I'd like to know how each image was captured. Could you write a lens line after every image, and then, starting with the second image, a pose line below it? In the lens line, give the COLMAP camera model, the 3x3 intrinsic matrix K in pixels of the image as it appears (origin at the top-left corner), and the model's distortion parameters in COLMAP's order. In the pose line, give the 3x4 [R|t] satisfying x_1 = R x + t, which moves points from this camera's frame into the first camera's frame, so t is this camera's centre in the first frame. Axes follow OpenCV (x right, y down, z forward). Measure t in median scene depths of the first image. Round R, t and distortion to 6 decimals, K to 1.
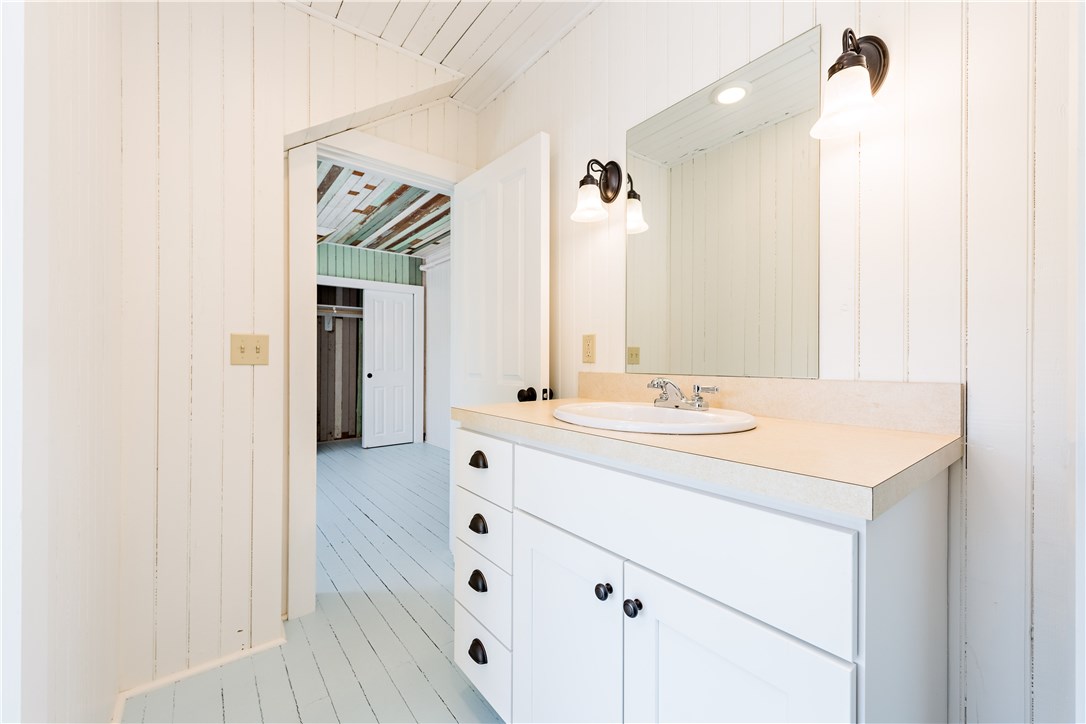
lens RADIAL K [[431.4, 0, 561.1], [0, 431.4, 364.1], [0, 0, 1]] dist [0.006415, -0.000595]
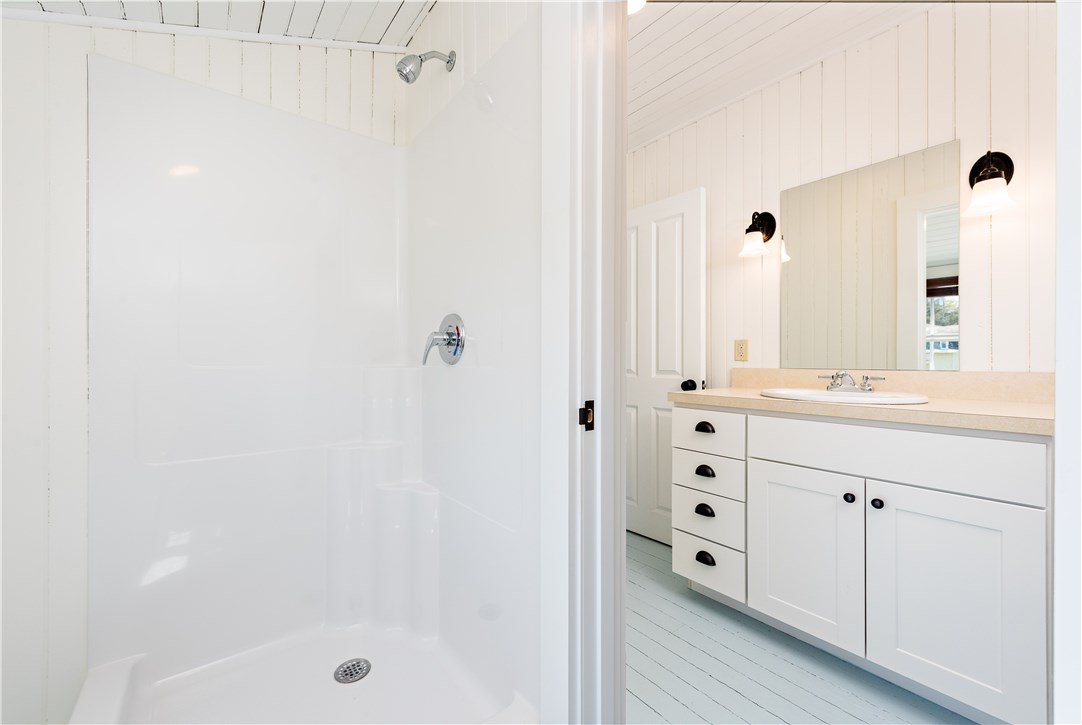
lens RADIAL K [[432.6, 0, 537.8], [0, 432.6, 359.6], [0, 0, 1]] dist [0.000672, -0.000105]
pose [[0.999560, -0.002560, -0.029538, -0.738265], [0.002346, 0.999971, -0.007306, 0.001661], [0.029555, 0.007234, 0.999537, -0.494640]]
